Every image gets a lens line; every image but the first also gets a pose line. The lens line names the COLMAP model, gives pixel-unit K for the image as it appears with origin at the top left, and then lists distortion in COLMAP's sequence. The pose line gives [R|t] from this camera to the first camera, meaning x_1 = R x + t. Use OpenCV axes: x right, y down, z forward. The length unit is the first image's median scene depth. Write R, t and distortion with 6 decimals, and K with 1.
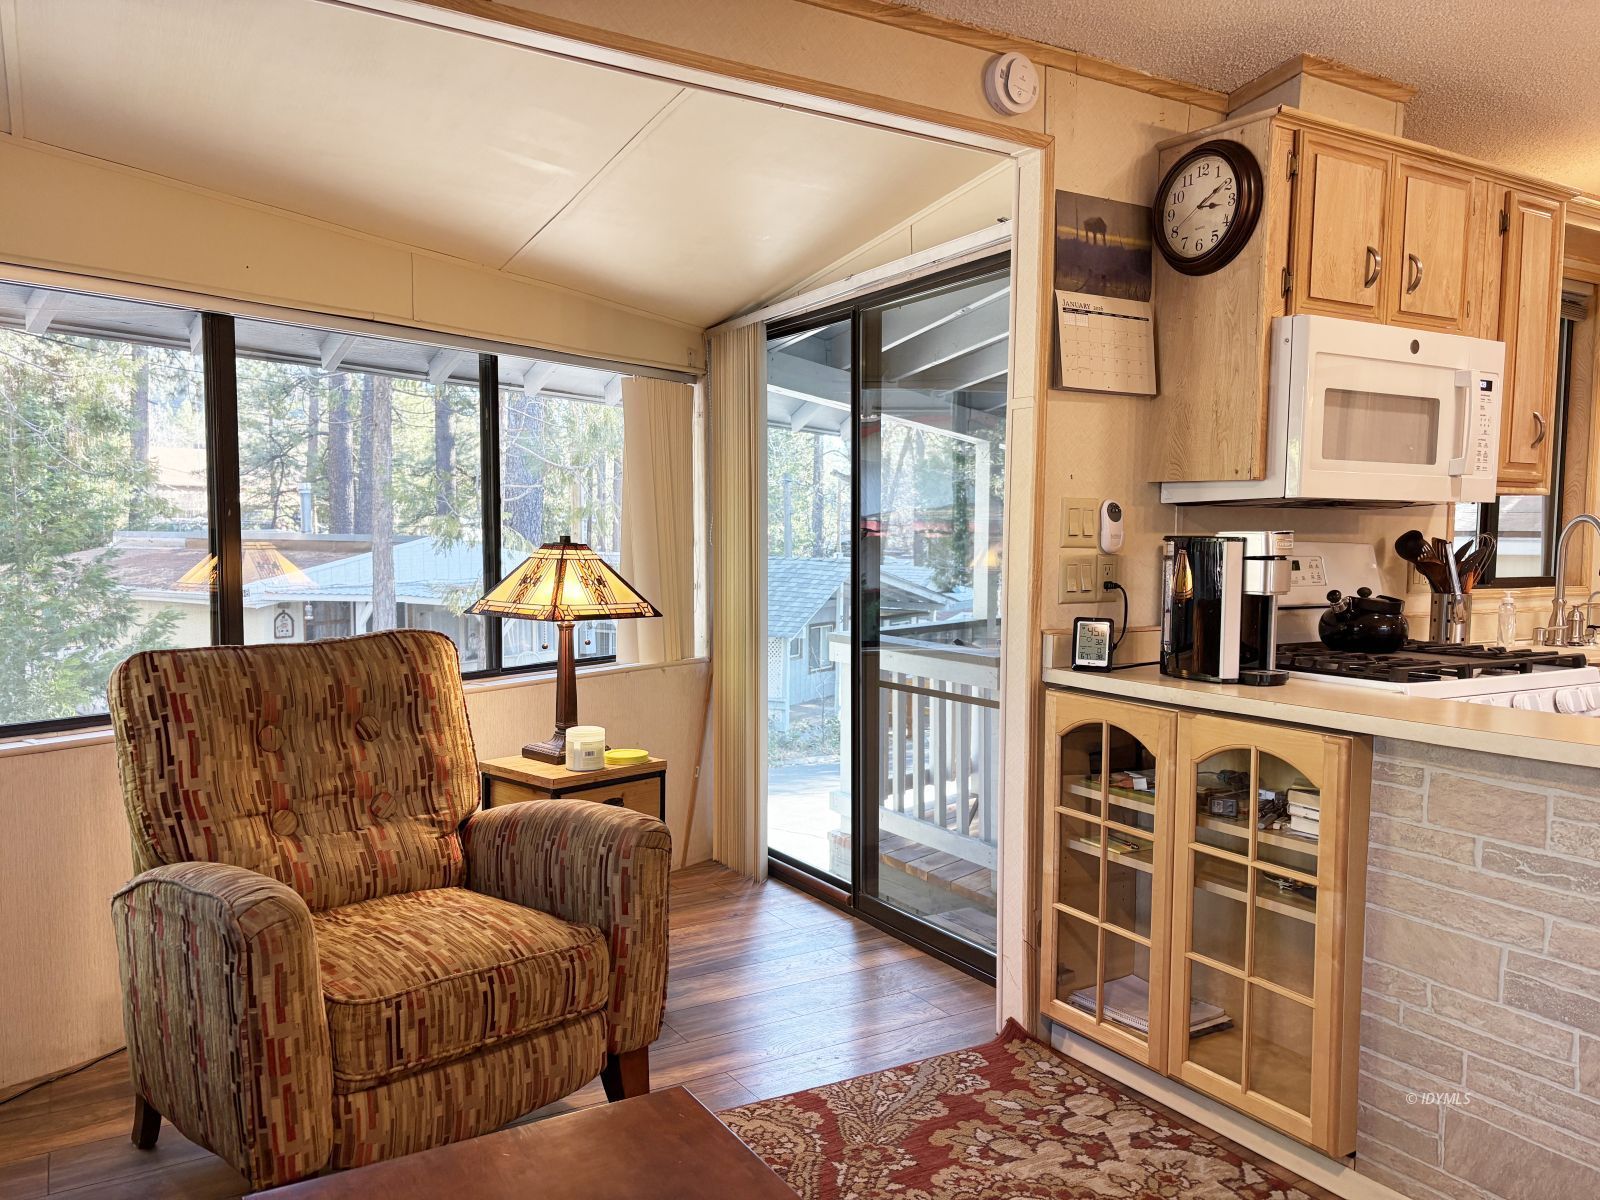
lens RADIAL K [[1207.6, 0, 806.8], [0, 1207.6, 598.1], [0, 0, 1]] dist [0.028635, -0.002005]
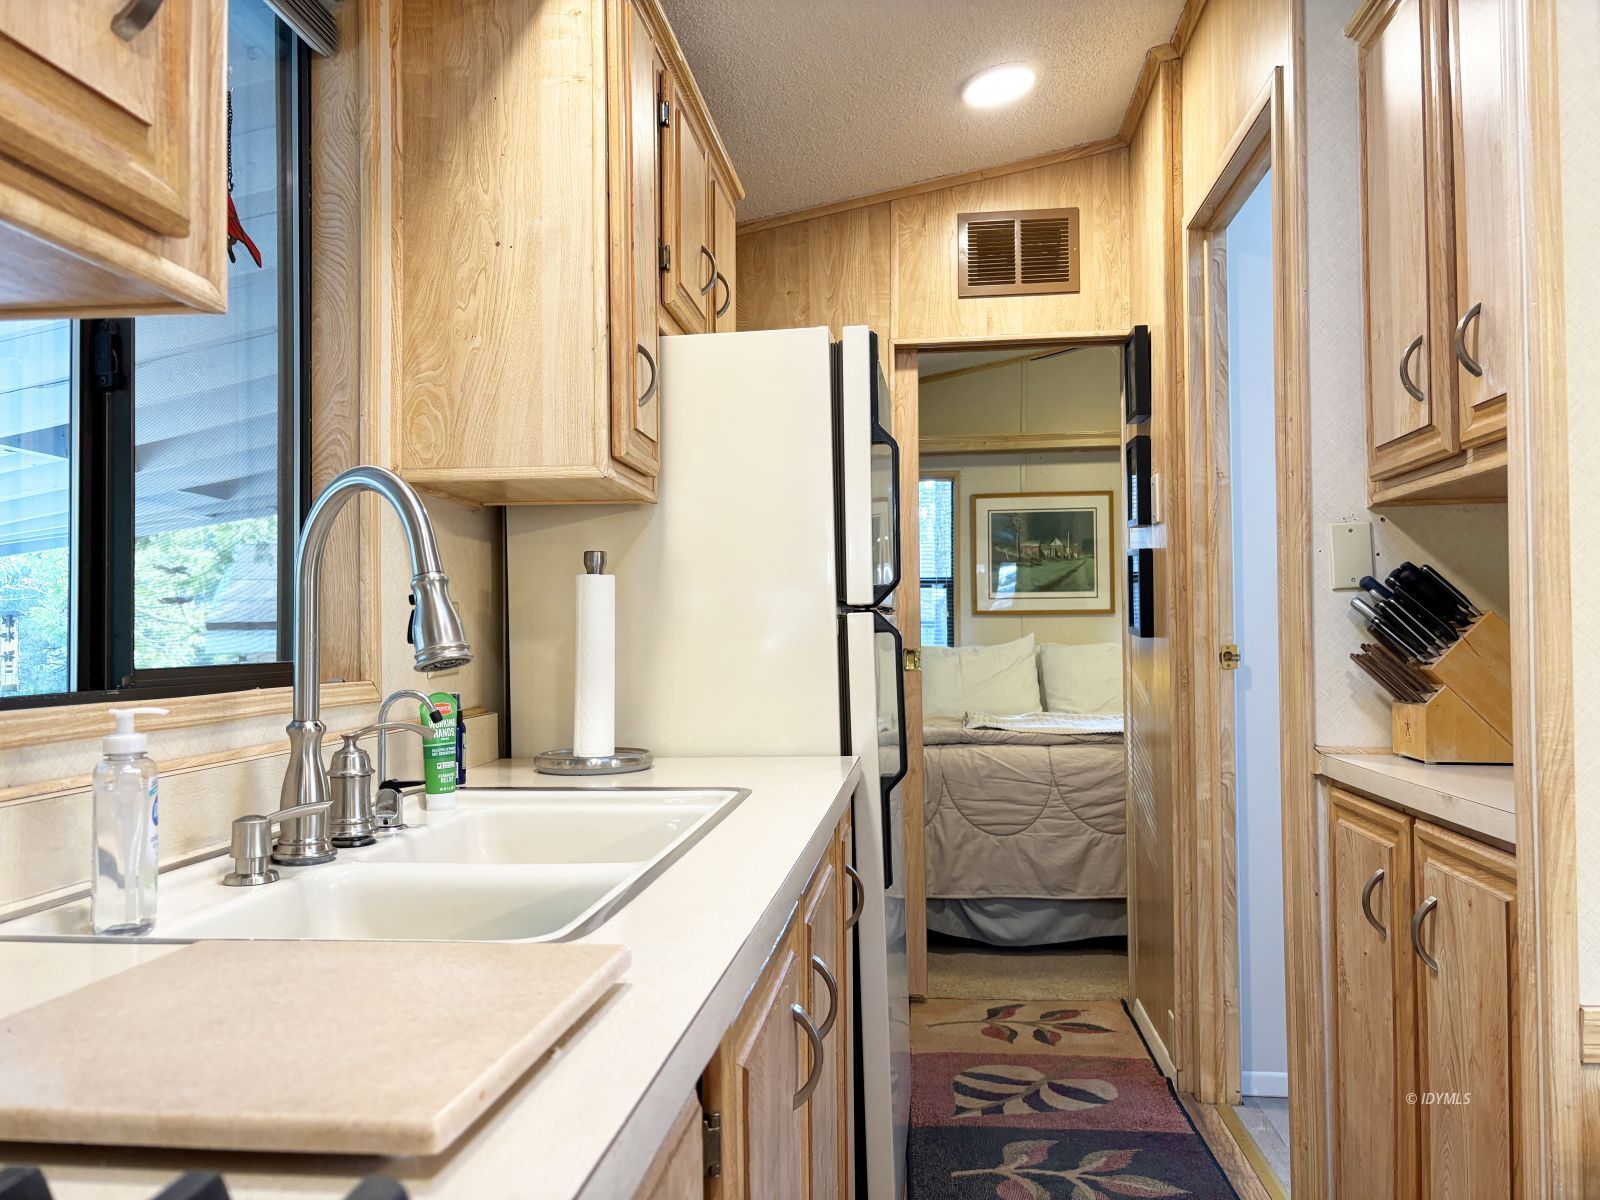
lens RADIAL K [[1212.2, 0, 800.0], [0, 1212.2, 600.0], [0, 0, 1]] dist [0.019785, -0.010317]
pose [[0.612921, 0.002243, 0.790141, 0.584936], [0.069657, 0.995949, -0.056861, -0.005209], [-0.787068, 0.089891, 0.610282, 0.920613]]
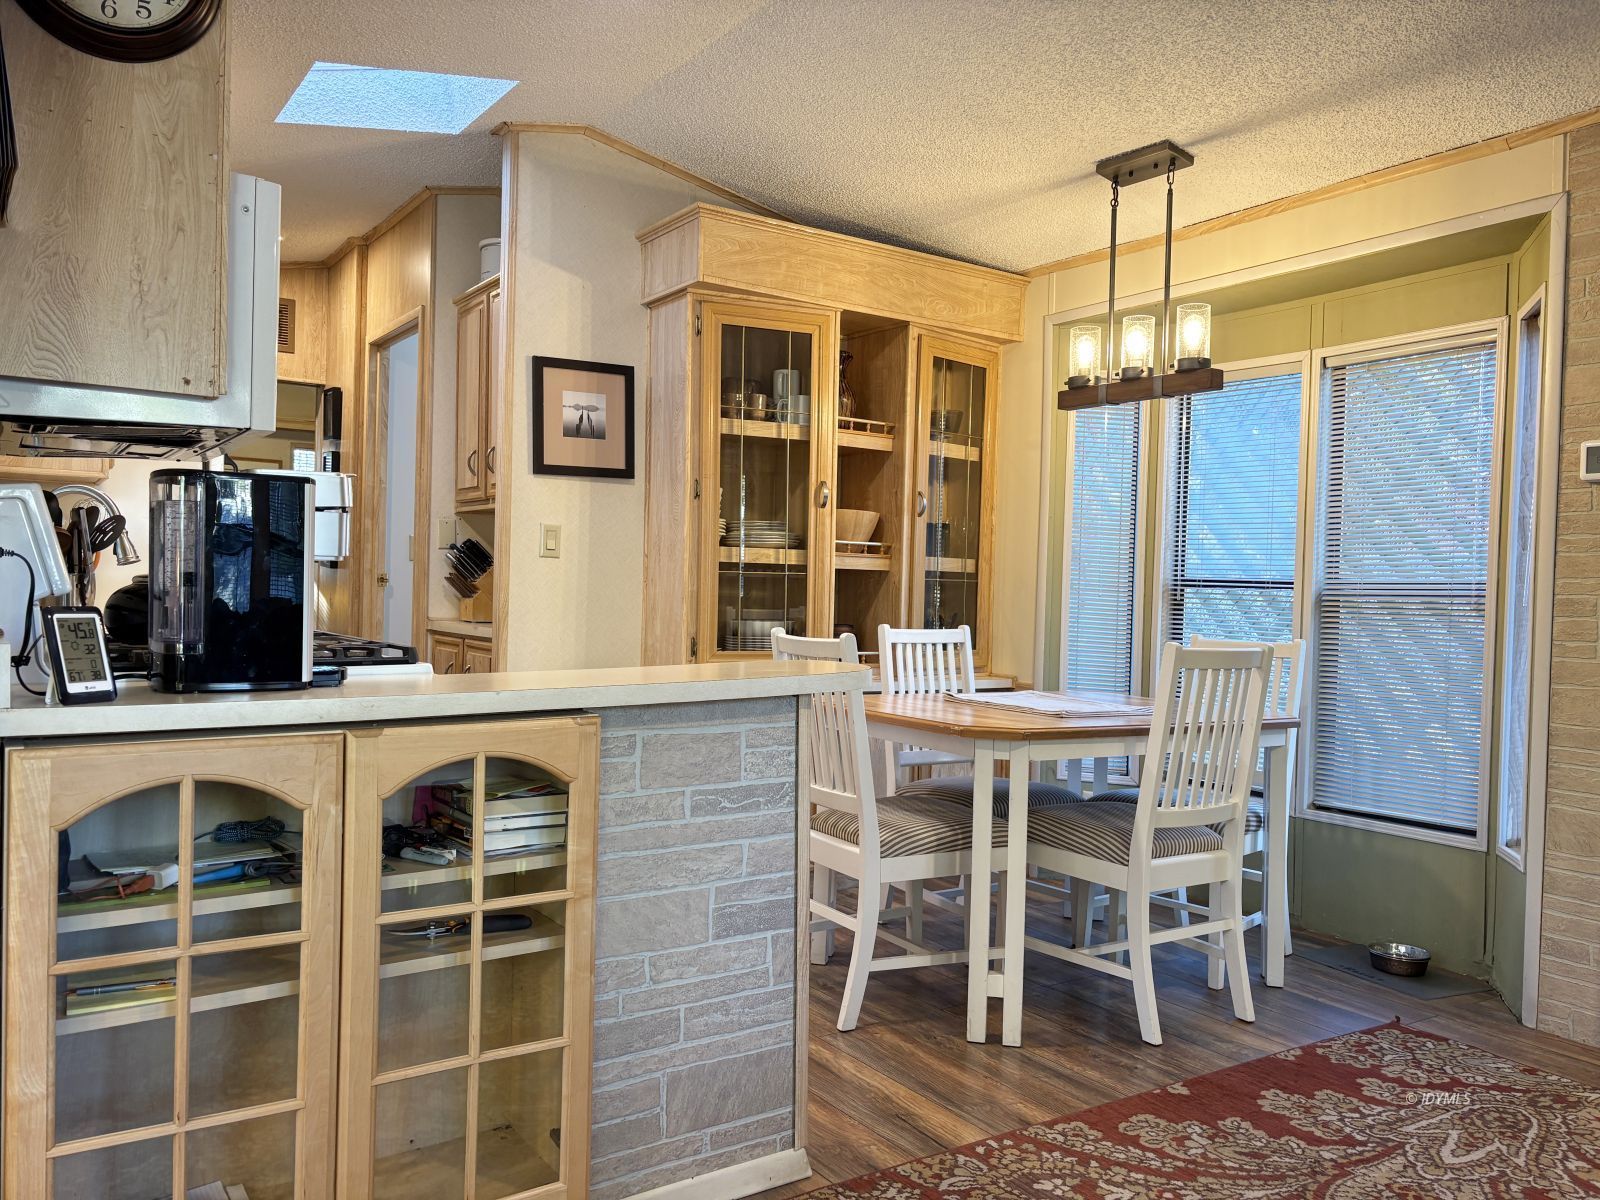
lens RADIAL K [[1206.6, 0, 794.3], [0, 1206.6, 605.5], [0, 0, 1]] dist [0.125511, -0.258519]
pose [[-0.039496, -0.032373, 0.998695, -0.334989], [0.037592, 0.998719, 0.033861, 0.009301], [-0.998512, 0.038880, -0.038228, 0.692316]]
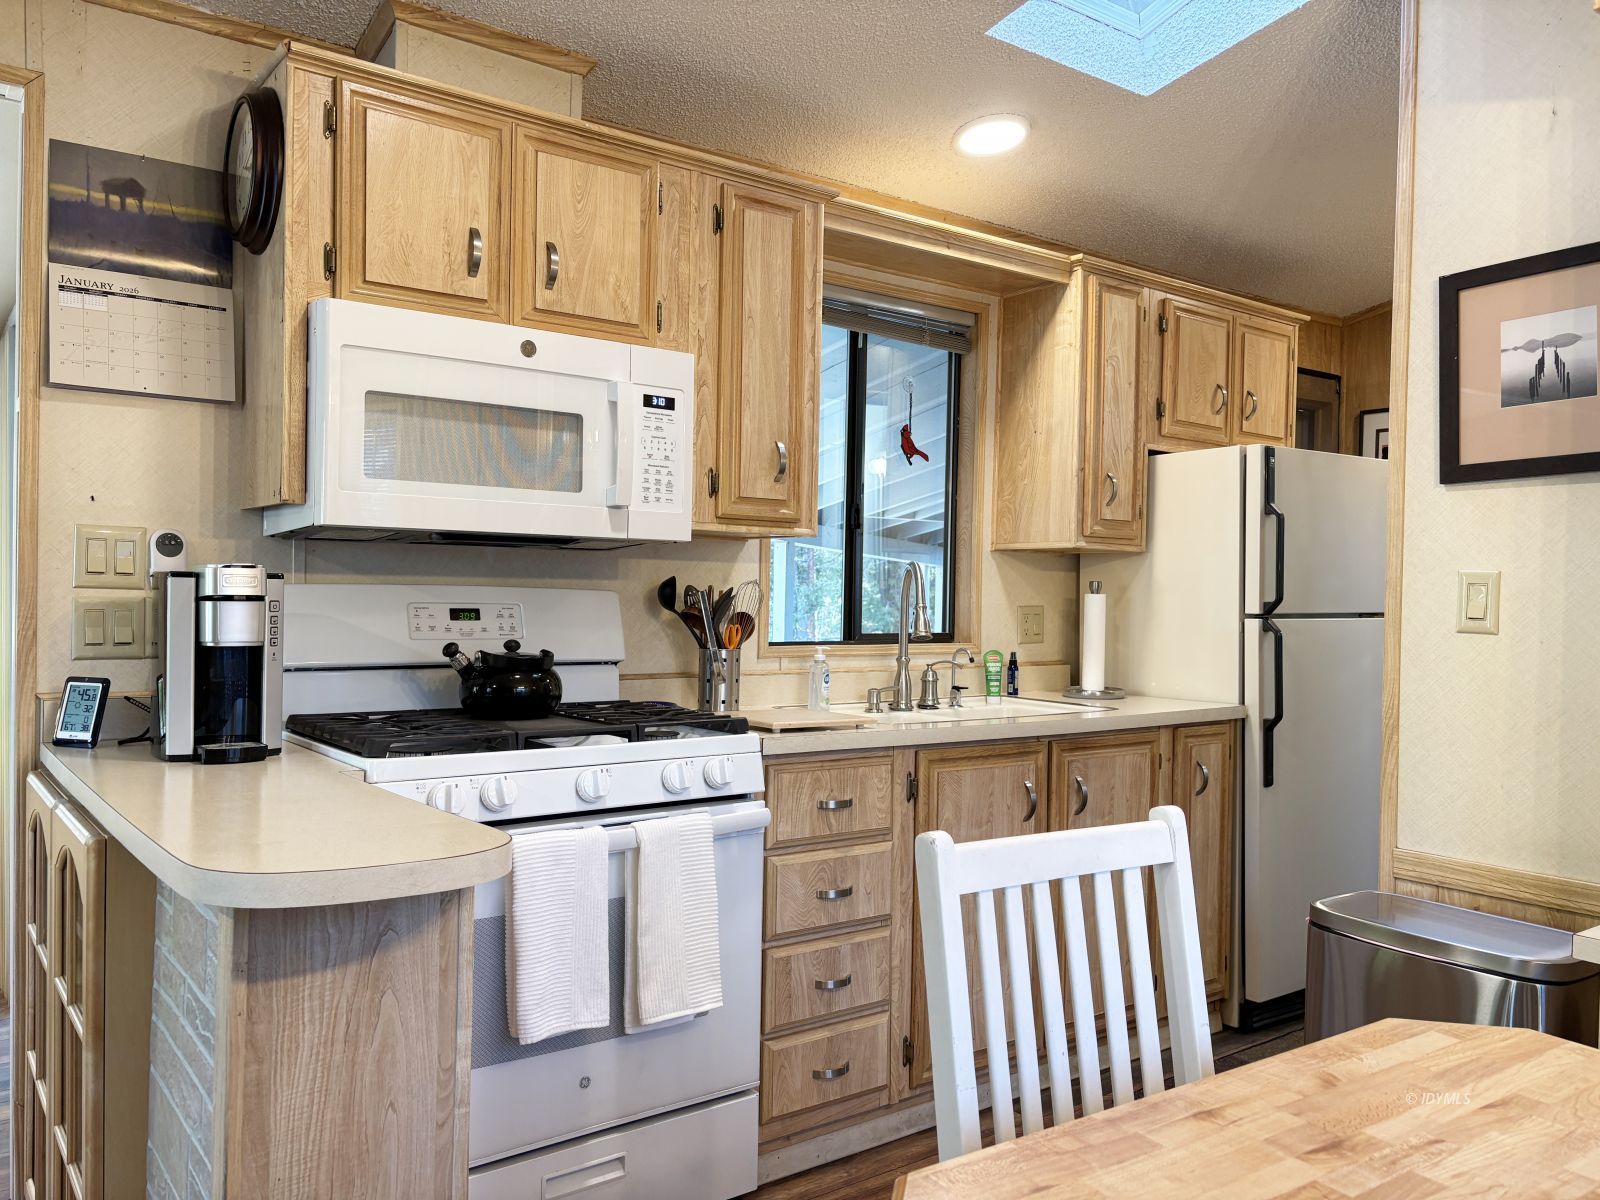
lens RADIAL K [[1212.2, 0, 800.0], [0, 1212.2, 600.0], [0, 0, 1]] dist [0.019785, -0.010317]
pose [[0.995674, 0.002840, 0.092871, 0.621843], [0.002367, 0.998433, -0.055910, 0.011547], [-0.092884, 0.055888, 0.994107, 0.174328]]
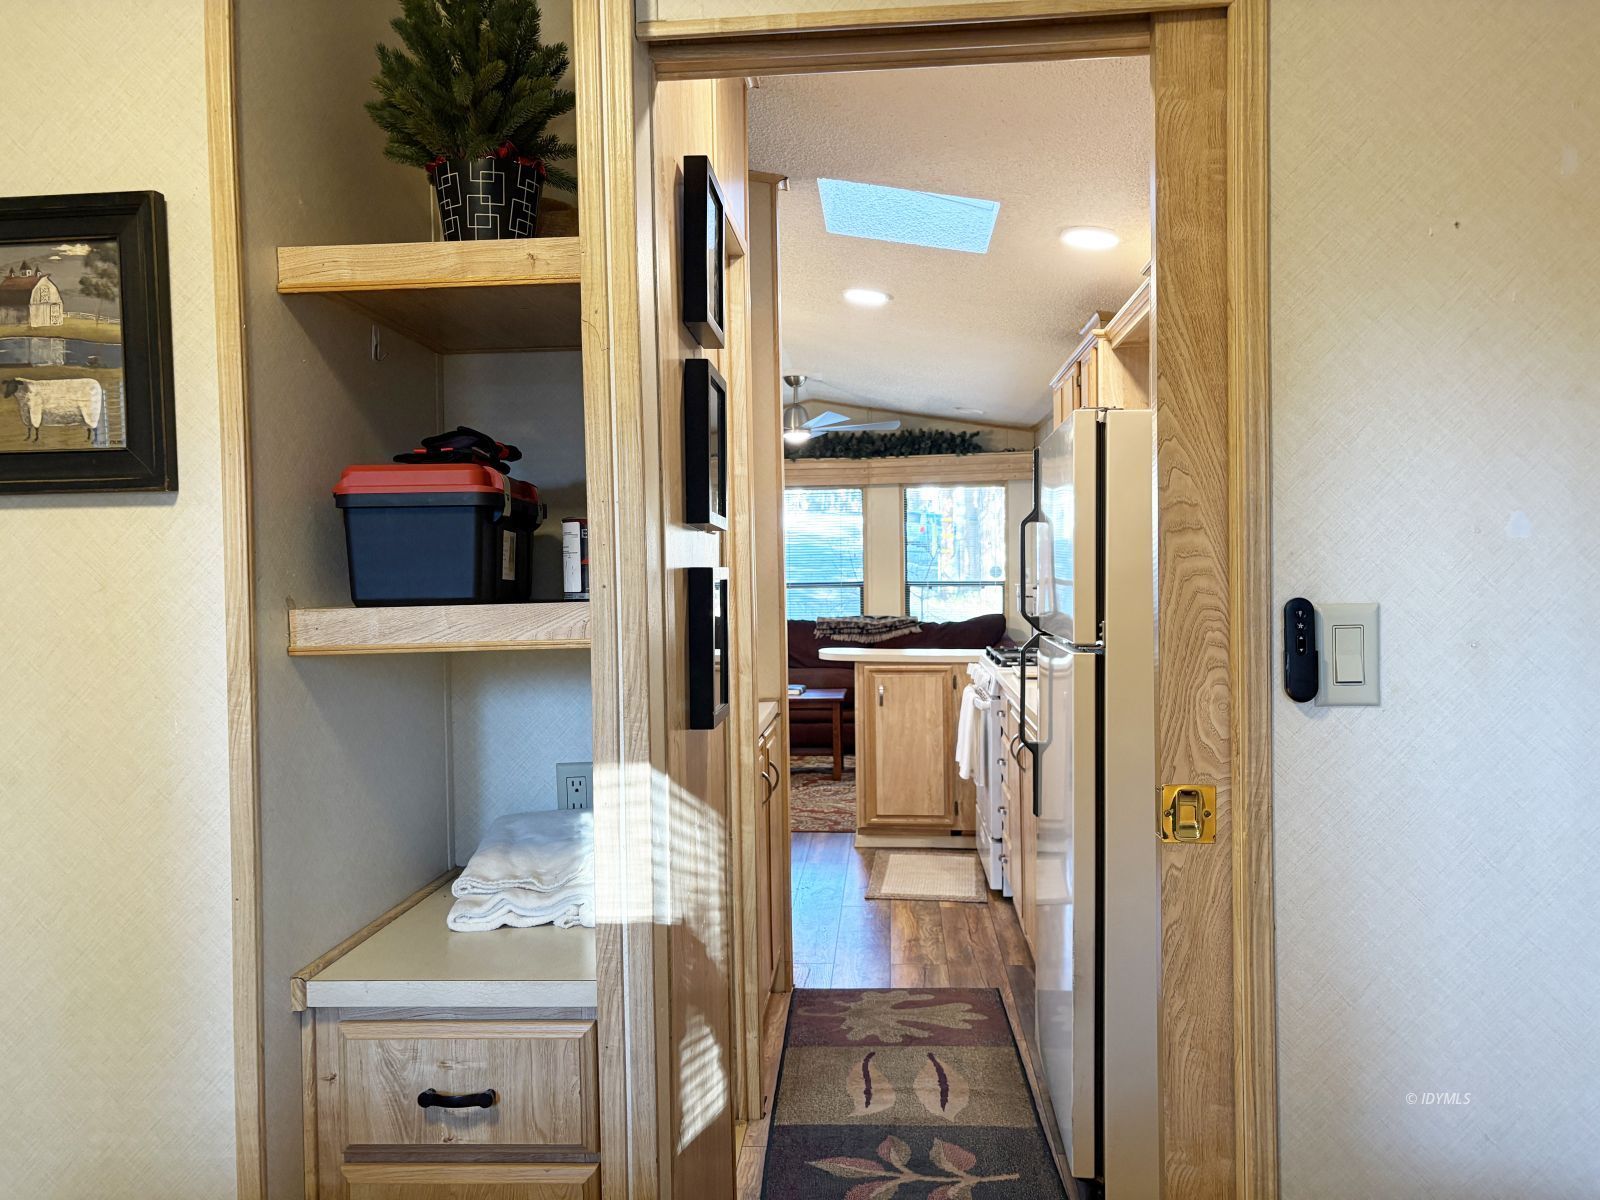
lens RADIAL K [[1194.6, 0, 802.6], [0, 1194.6, 597.7], [0, 0, 1]] dist [0.058678, -0.067162]
pose [[-0.582201, 0.019261, -0.812817, 2.227265], [-0.041167, 0.997739, 0.053130, -0.121240], [0.812002, 0.064394, -0.580091, 1.802701]]
